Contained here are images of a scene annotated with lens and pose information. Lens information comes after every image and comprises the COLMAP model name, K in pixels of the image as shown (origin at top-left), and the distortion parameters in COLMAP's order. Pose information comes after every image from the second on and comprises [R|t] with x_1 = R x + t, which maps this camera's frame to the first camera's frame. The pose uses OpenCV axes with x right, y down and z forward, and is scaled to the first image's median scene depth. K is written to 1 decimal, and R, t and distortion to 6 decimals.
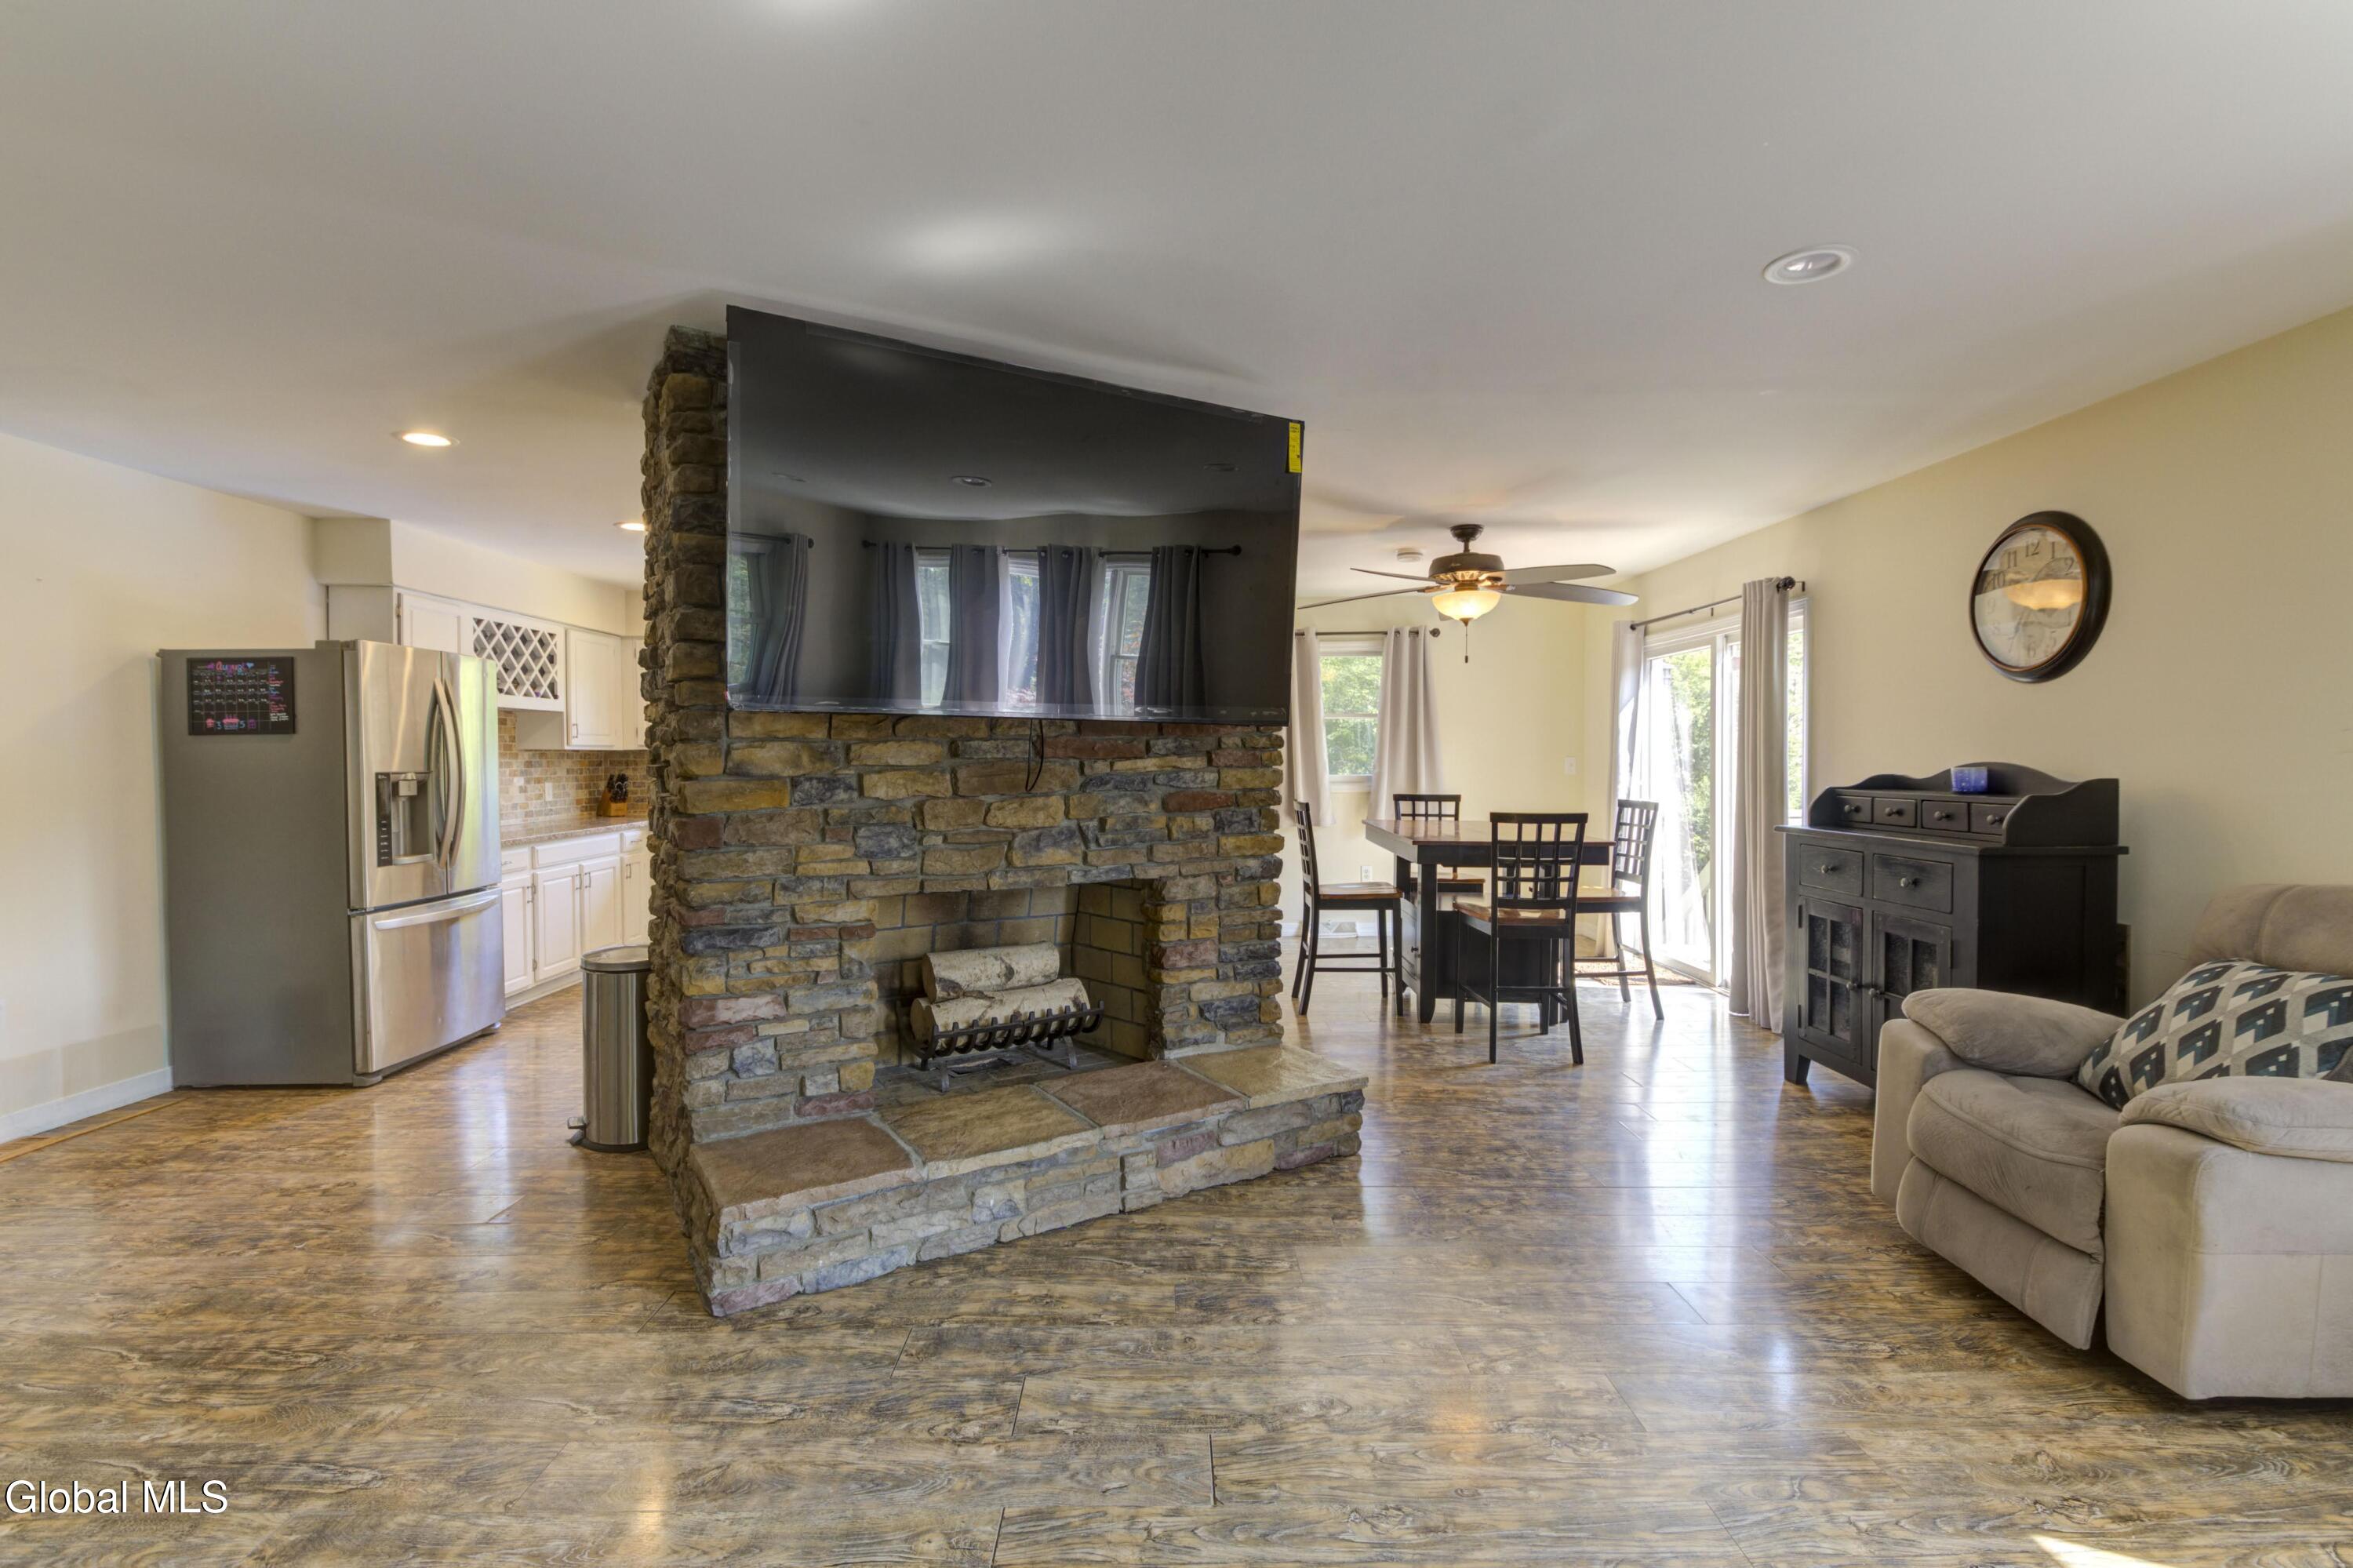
lens RADIAL K [[1073.2, 0, 1168.0], [0, 1073.2, 790.2], [0, 0, 1]] dist [0.003783, -0.004854]
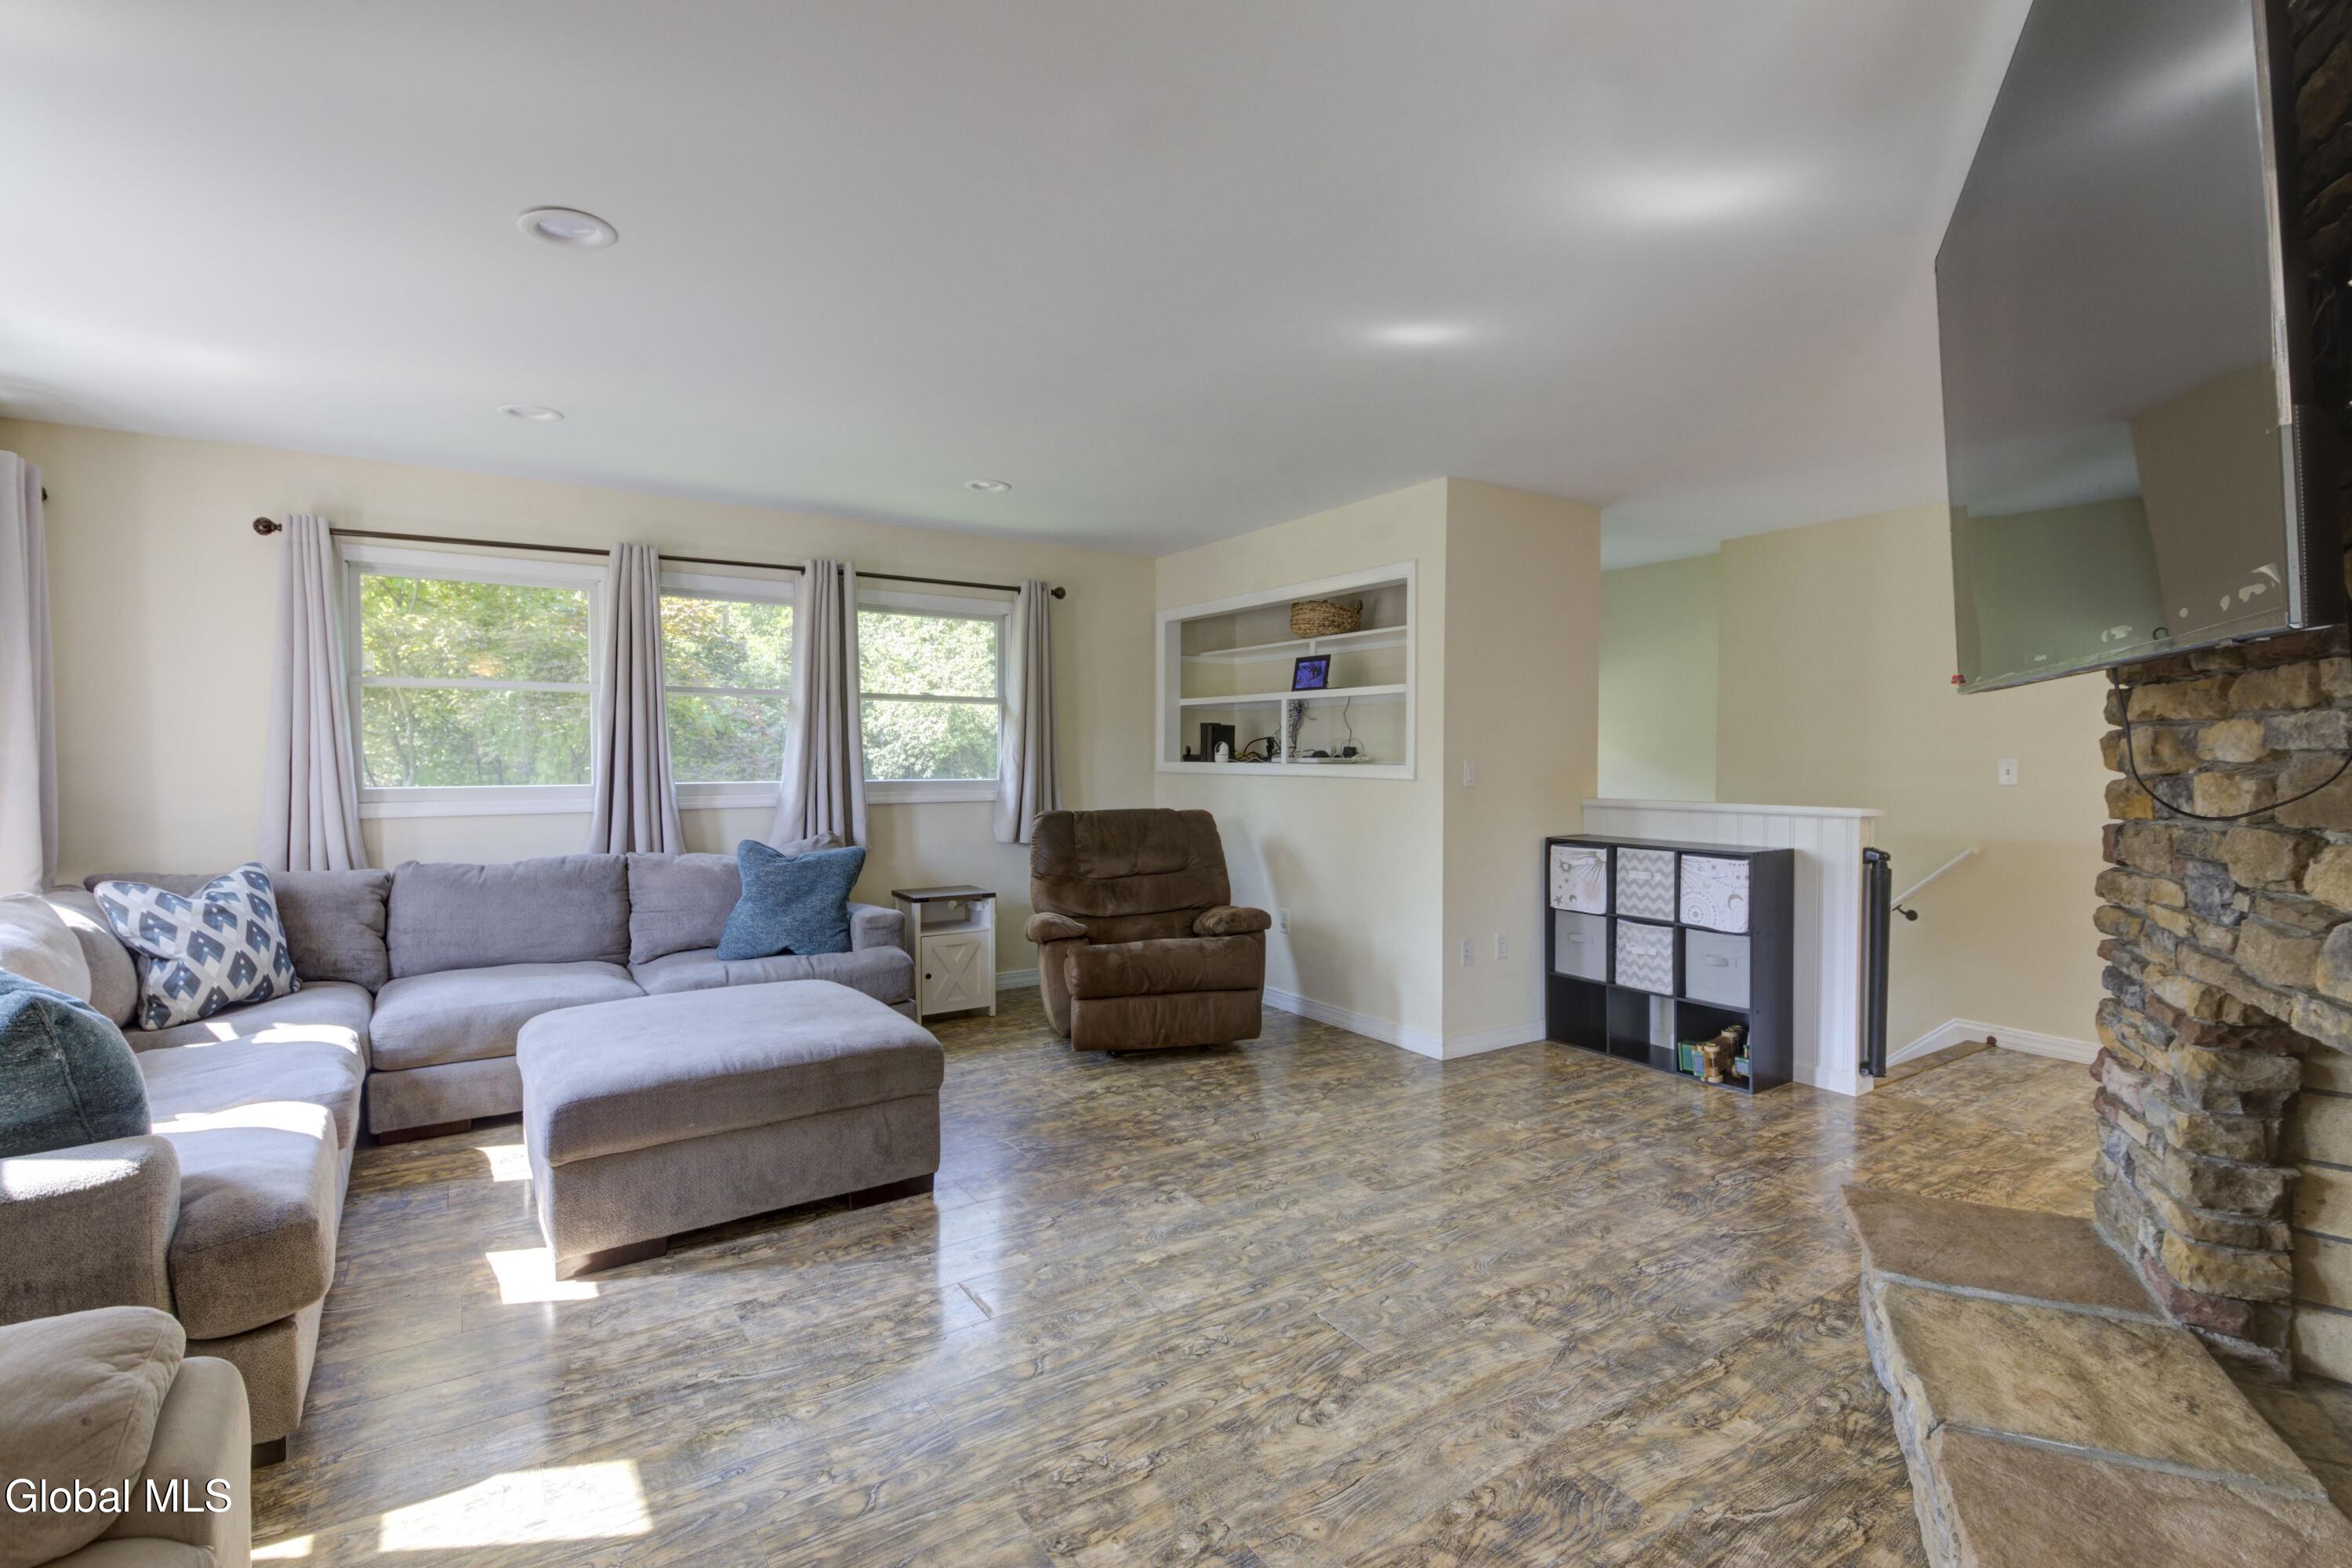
lens RADIAL K [[1072.7, 0, 1176.2], [0, 1072.7, 775.5], [0, 0, 1]] dist [0.003783, -0.004854]
pose [[-0.837264, 0.012974, -0.546645, 0.766123], [-0.018647, 0.998459, 0.052259, -0.051727], [0.546481, 0.053948, -0.835732, 1.681158]]
